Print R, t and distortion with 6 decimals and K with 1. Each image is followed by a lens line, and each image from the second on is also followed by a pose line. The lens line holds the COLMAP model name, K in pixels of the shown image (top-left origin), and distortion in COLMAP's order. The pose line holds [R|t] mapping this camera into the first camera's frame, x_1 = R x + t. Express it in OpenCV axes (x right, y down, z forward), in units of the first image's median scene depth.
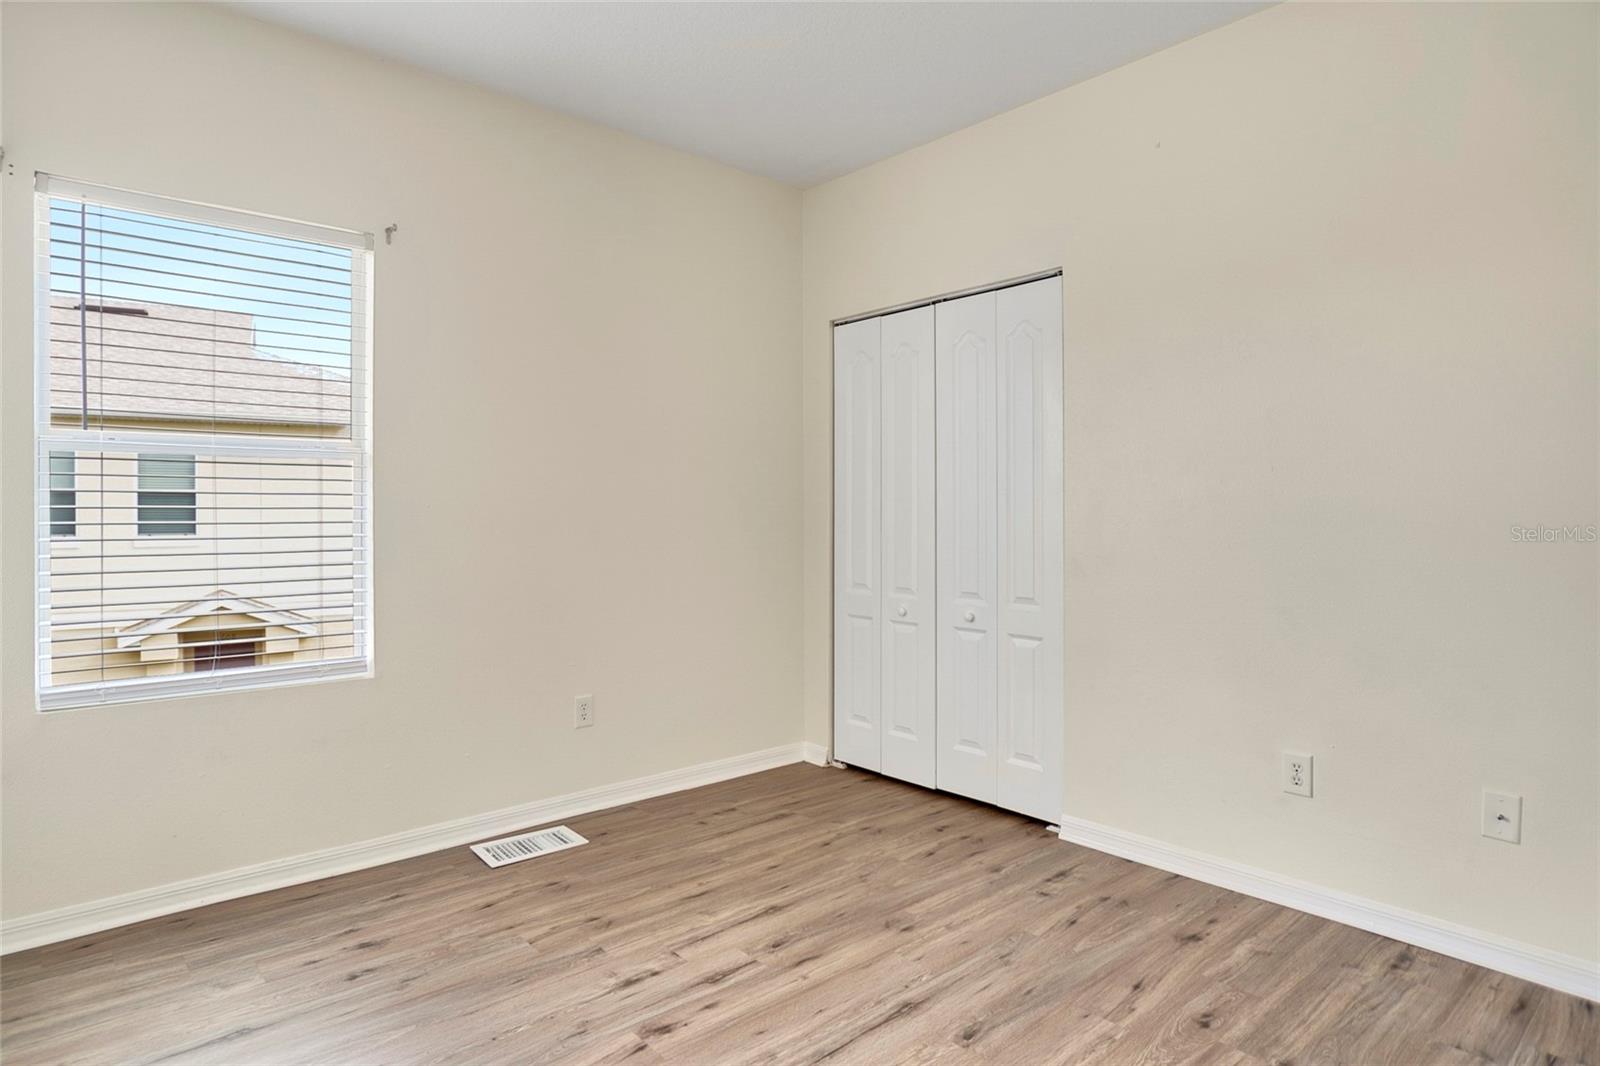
lens RADIAL K [[881.0, 0, 802.8], [0, 881.0, 505.3], [0, 0, 1]] dist [-0.036797, 0.010769]
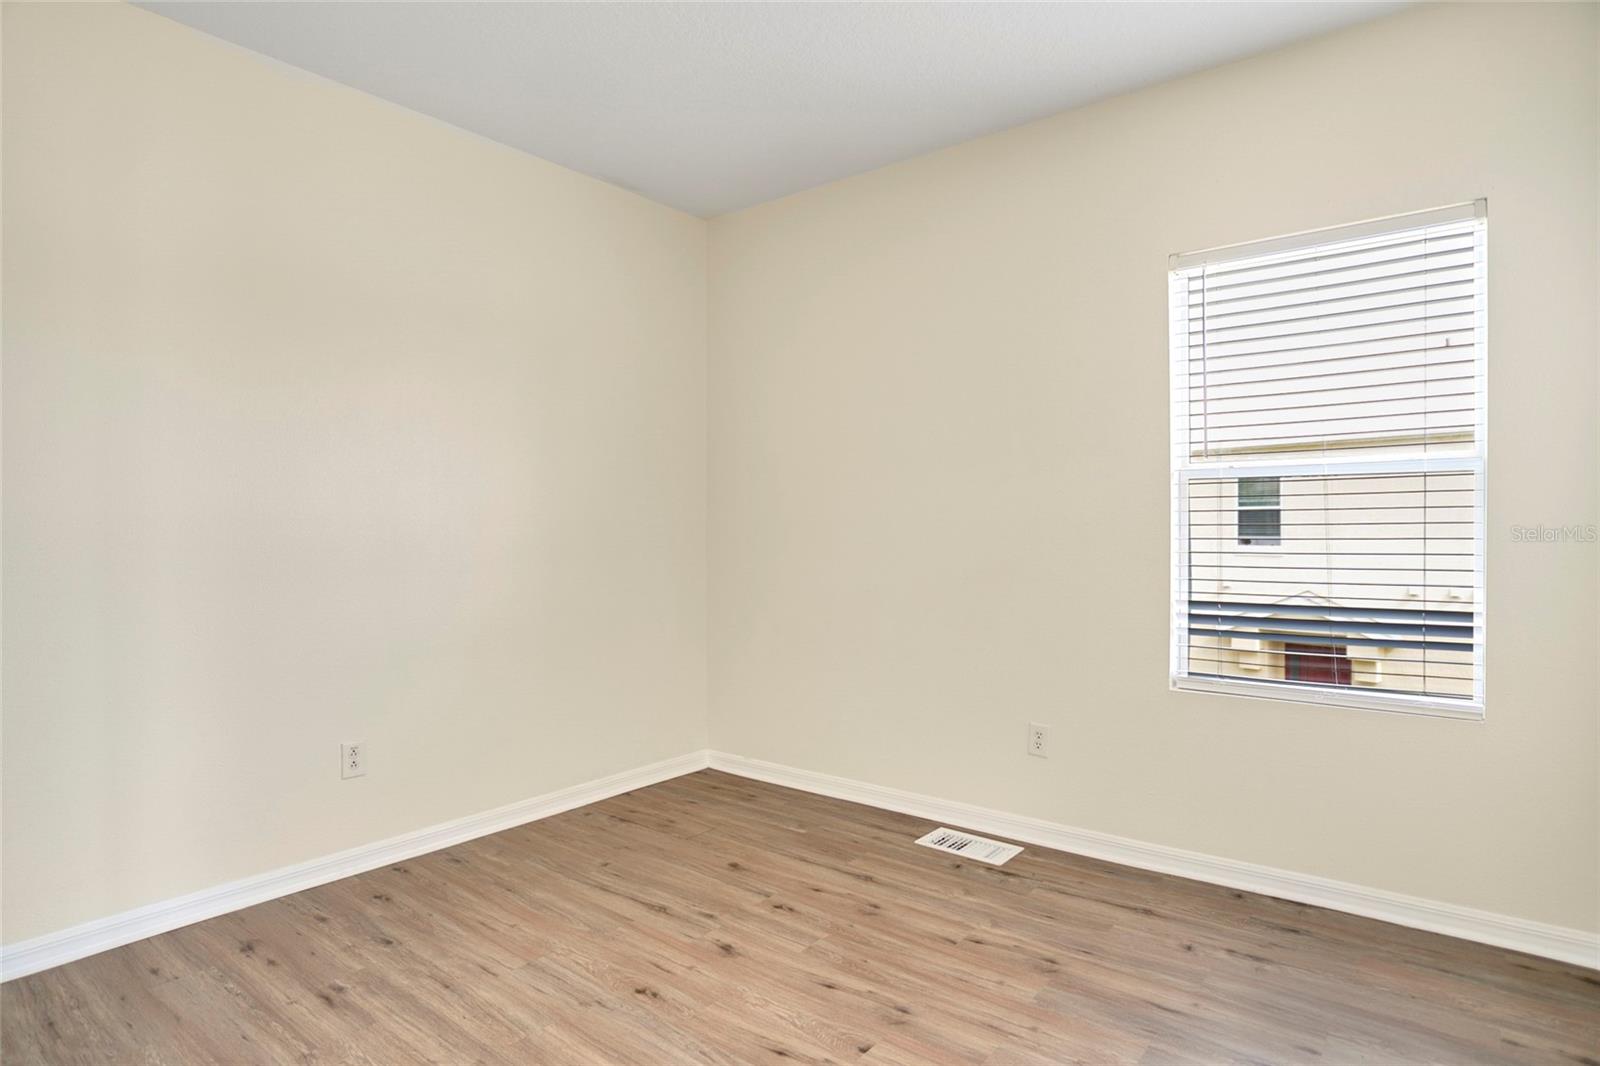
lens RADIAL K [[881.0, 0, 794.3], [0, 881.0, 535.0], [0, 0, 1]] dist [-0.036797, 0.010769]
pose [[0.160159, 0.004159, -0.987083, 0.268287], [0.012453, 0.999903, 0.006234, 0.002309], [0.987013, -0.013291, 0.160091, 0.242113]]
